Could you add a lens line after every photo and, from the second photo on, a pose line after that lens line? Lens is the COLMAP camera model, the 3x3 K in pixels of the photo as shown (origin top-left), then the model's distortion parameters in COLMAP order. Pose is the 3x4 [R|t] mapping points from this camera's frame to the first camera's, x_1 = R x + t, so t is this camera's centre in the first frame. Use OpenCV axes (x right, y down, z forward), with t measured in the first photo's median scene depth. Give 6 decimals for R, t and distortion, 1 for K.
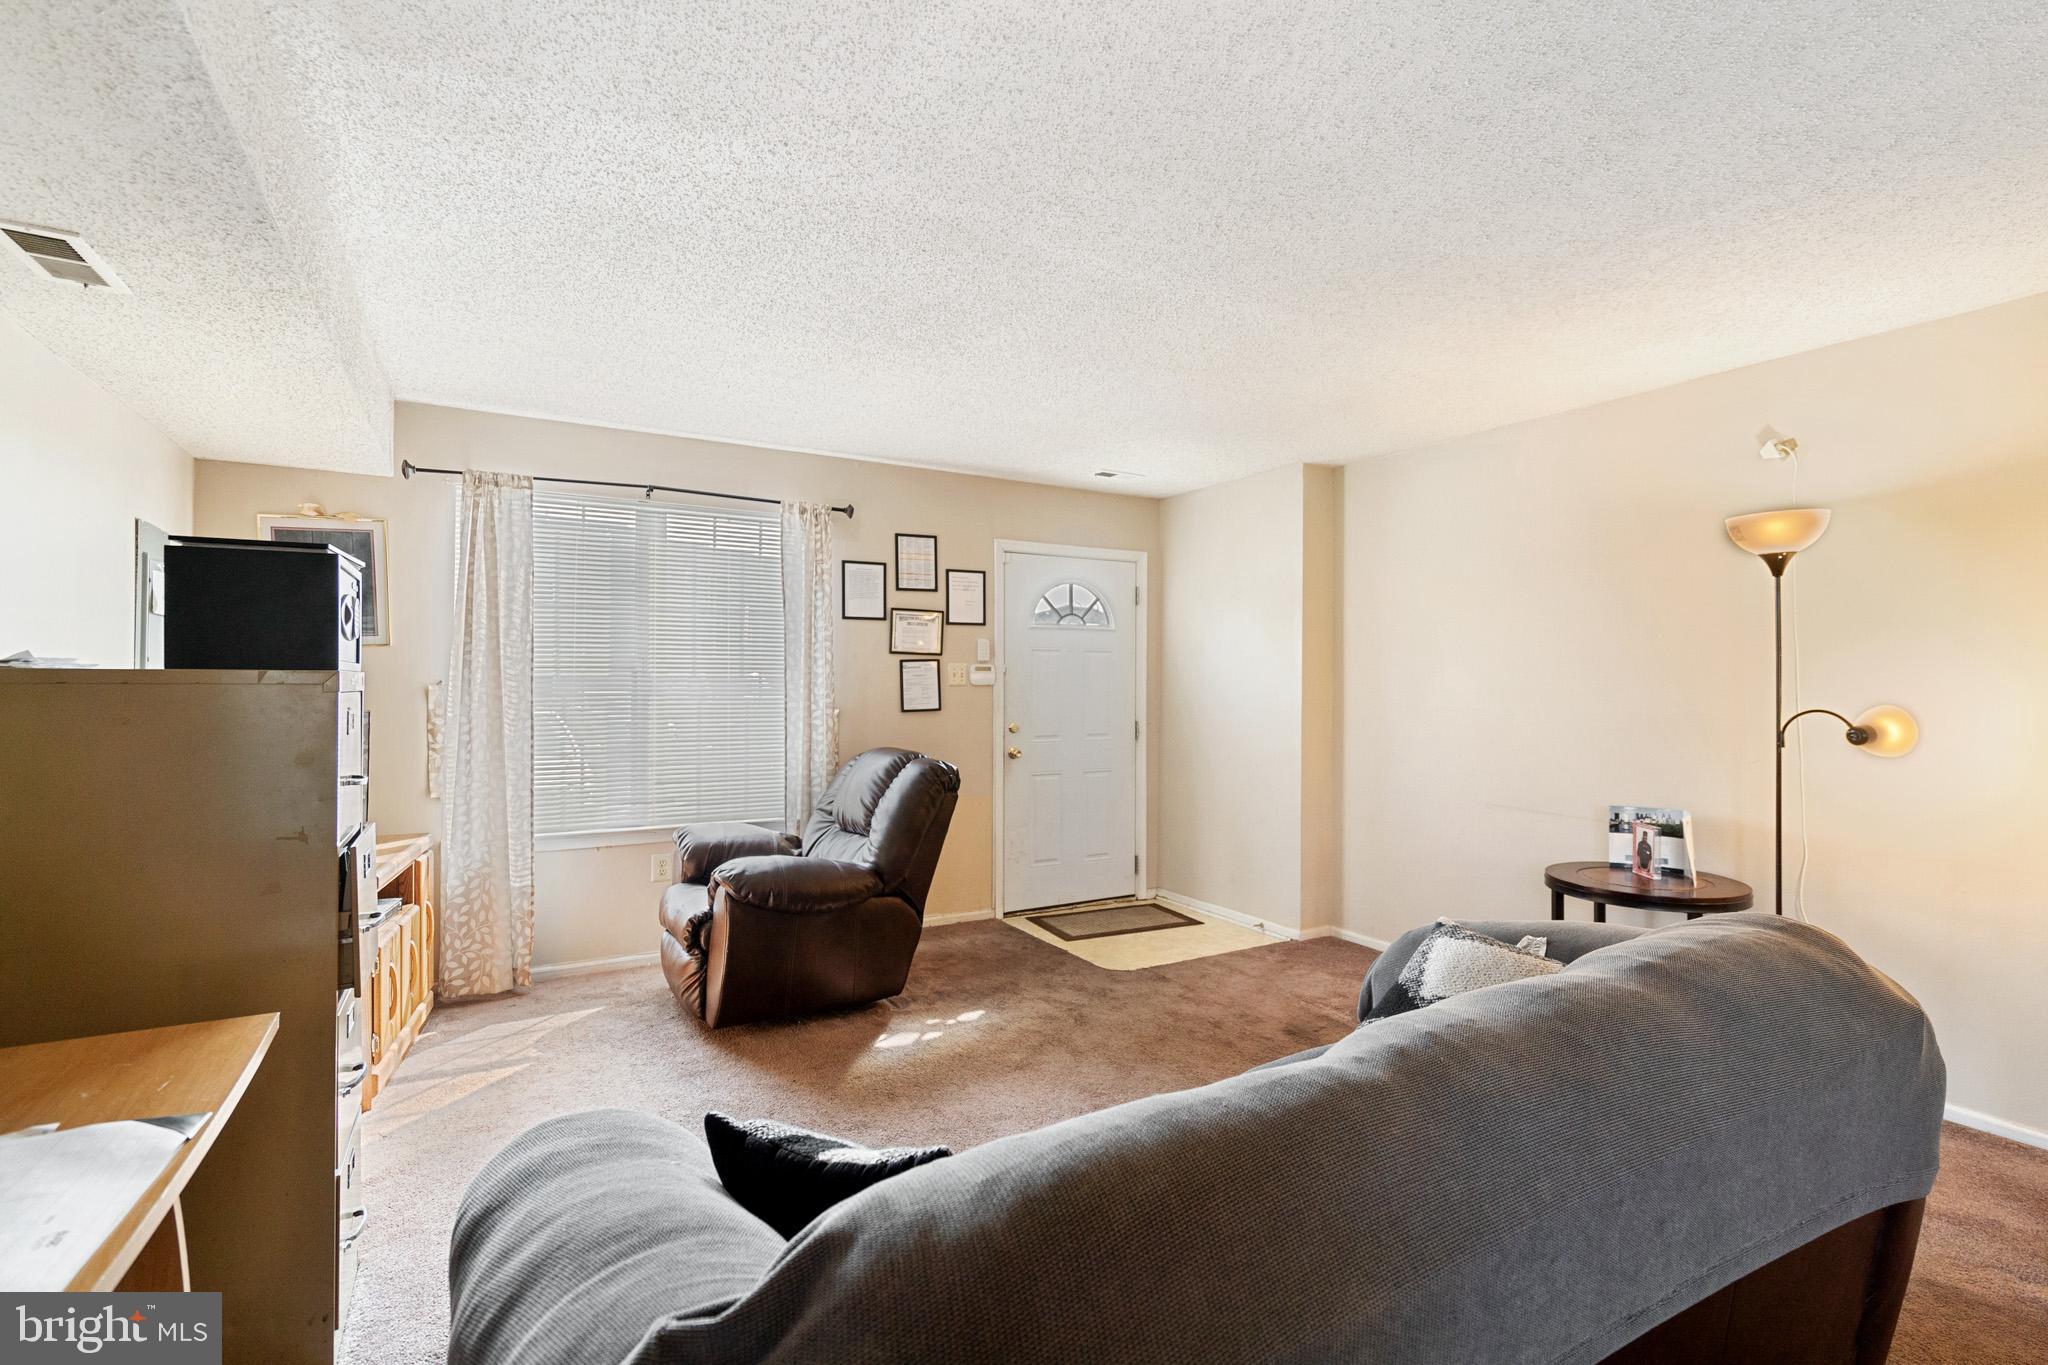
lens RADIAL K [[939.7, 0, 1026.1], [0, 939.7, 682.5], [0, 0, 1]] dist [-0.003545, 0.002247]
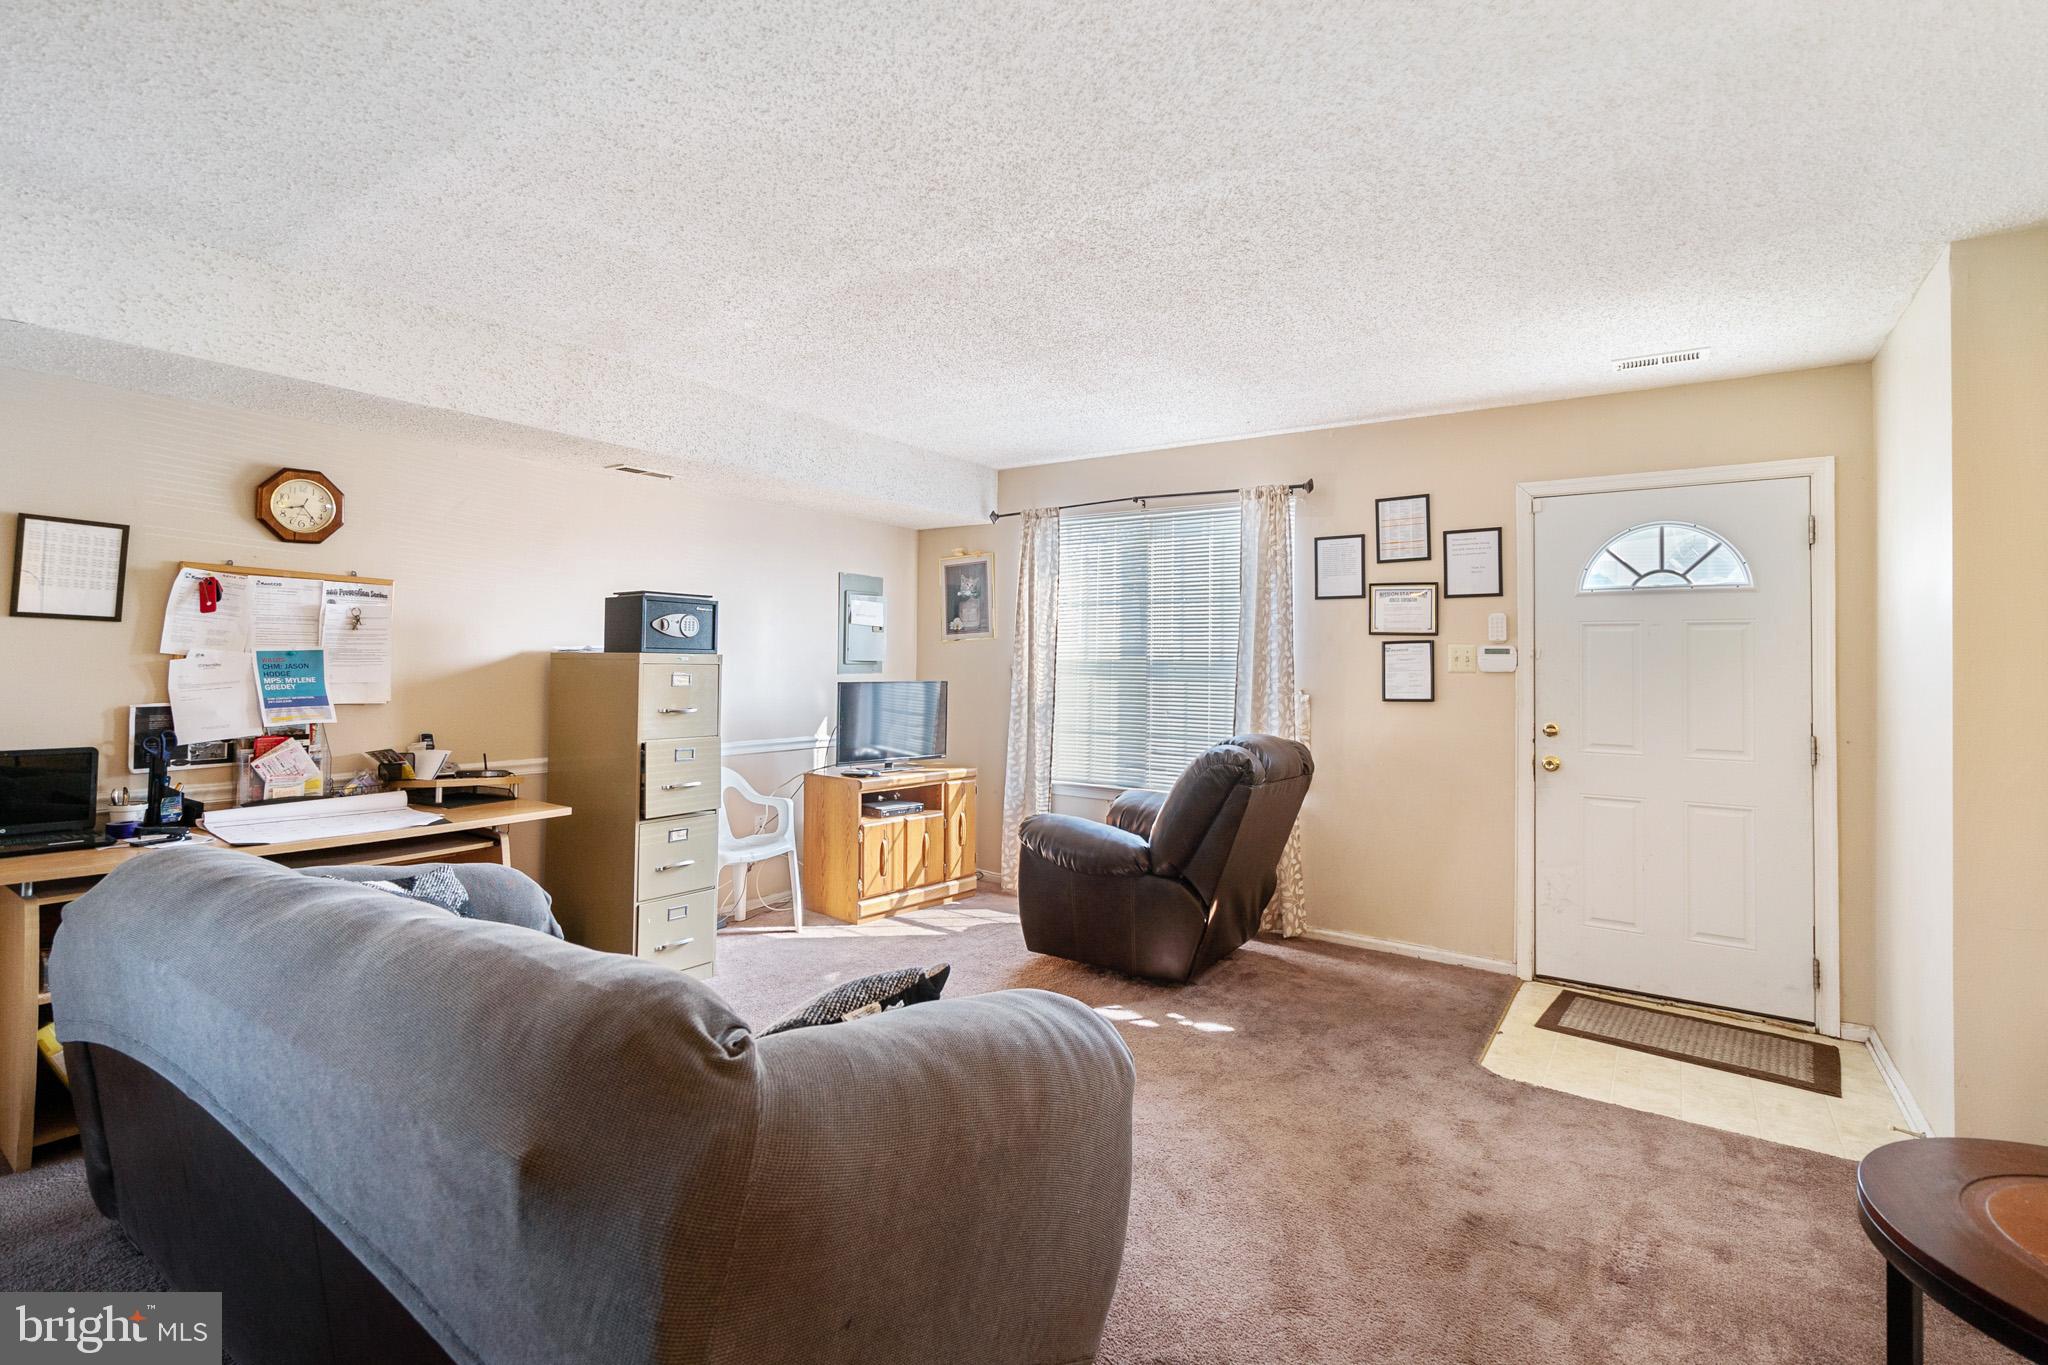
lens RADIAL K [[939.7, 0, 1008.9], [0, 939.7, 647.6], [0, 0, 1]] dist [-0.003545, 0.002247]
pose [[0.423204, -0.010032, -0.905979, 0.541407], [-0.011395, 0.999801, -0.016394, -0.000238], [0.905963, 0.017262, 0.423005, 0.328041]]
